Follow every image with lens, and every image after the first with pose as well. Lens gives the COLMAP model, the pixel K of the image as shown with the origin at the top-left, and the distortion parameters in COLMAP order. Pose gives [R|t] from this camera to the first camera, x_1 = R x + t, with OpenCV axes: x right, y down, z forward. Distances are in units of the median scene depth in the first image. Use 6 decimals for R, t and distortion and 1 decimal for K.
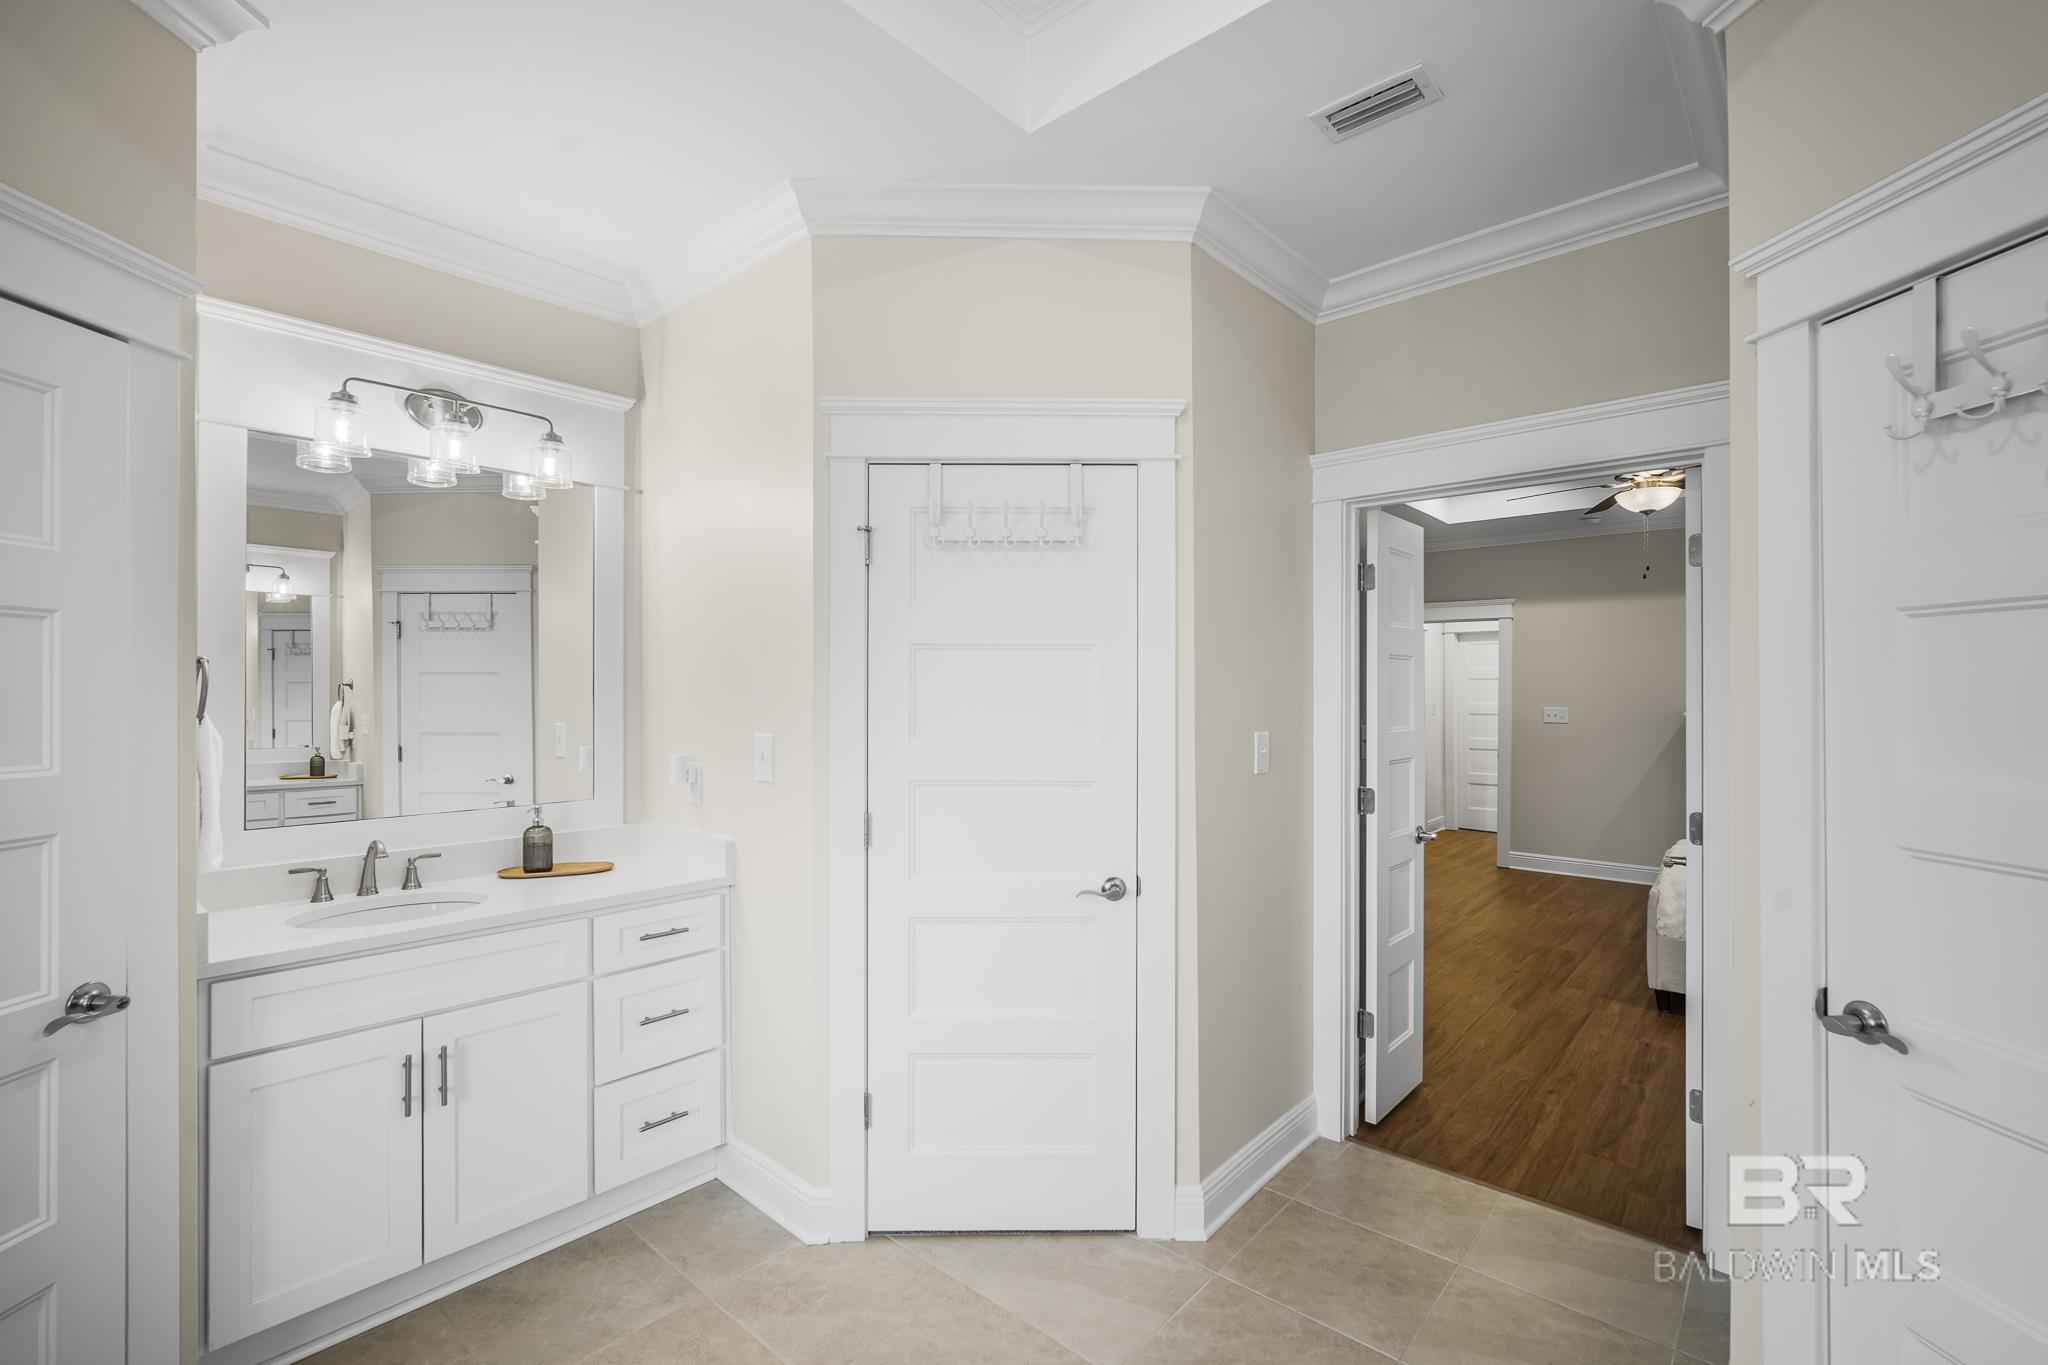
lens RADIAL K [[900.5, 0, 1023.4], [0, 900.5, 686.6], [0, 0, 1]] dist [-0.008657, 0.001579]
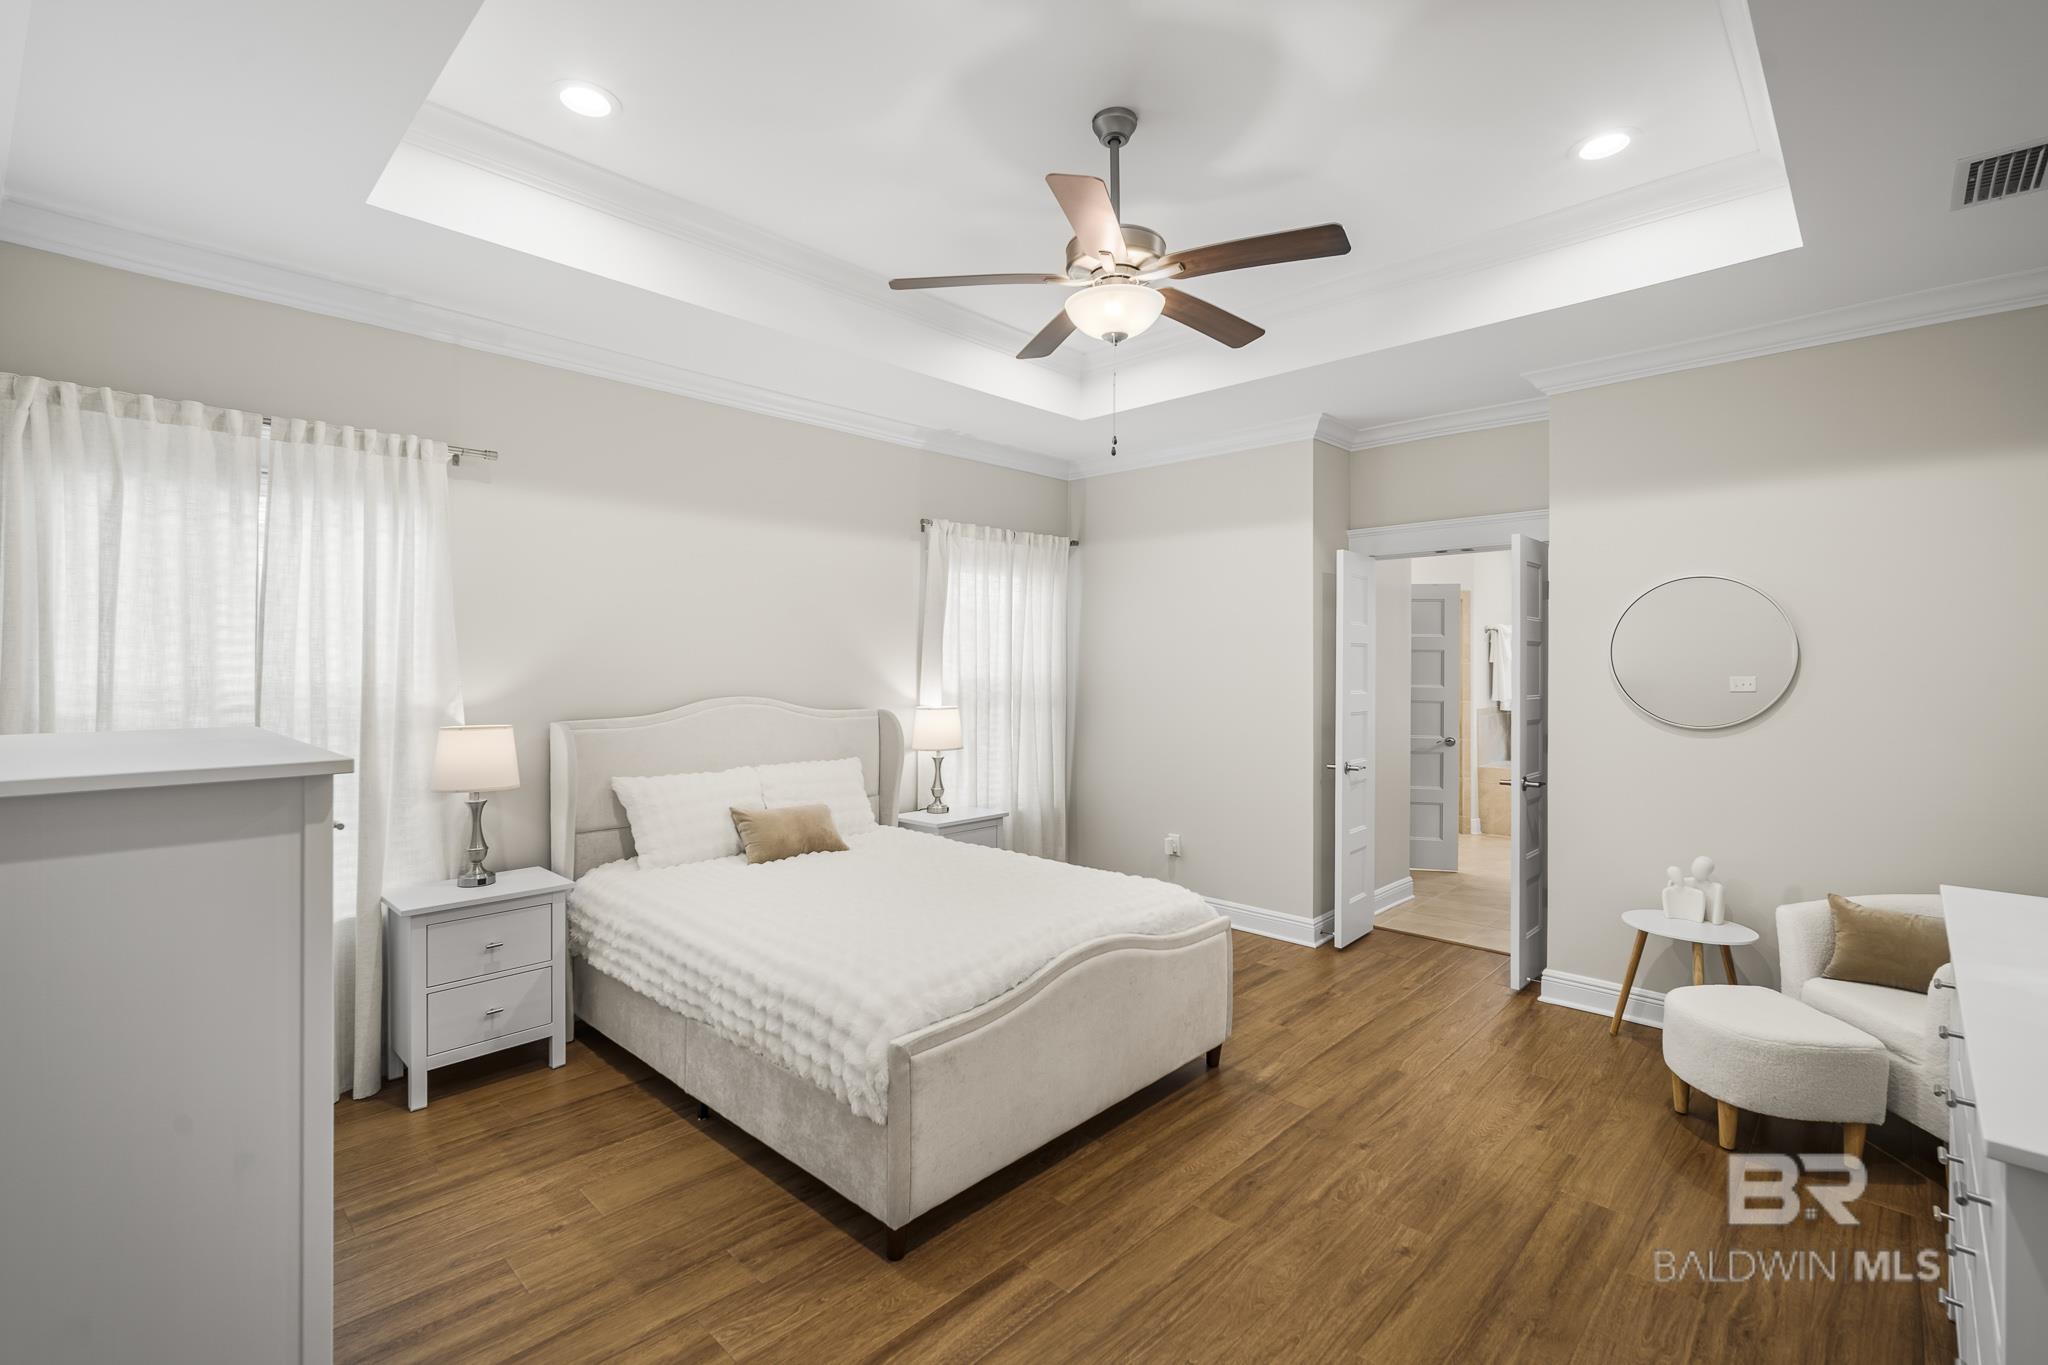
lens RADIAL K [[900.5, 0, 1035.1], [0, 900.5, 667.8], [0, 0, 1]] dist [-0.008657, 0.001579]
pose [[-0.999233, 0.000999, 0.039140, 1.447725], [0.000962, 0.999999, -0.000958, 0.009557], [-0.039141, -0.000920, -0.999233, 3.115736]]
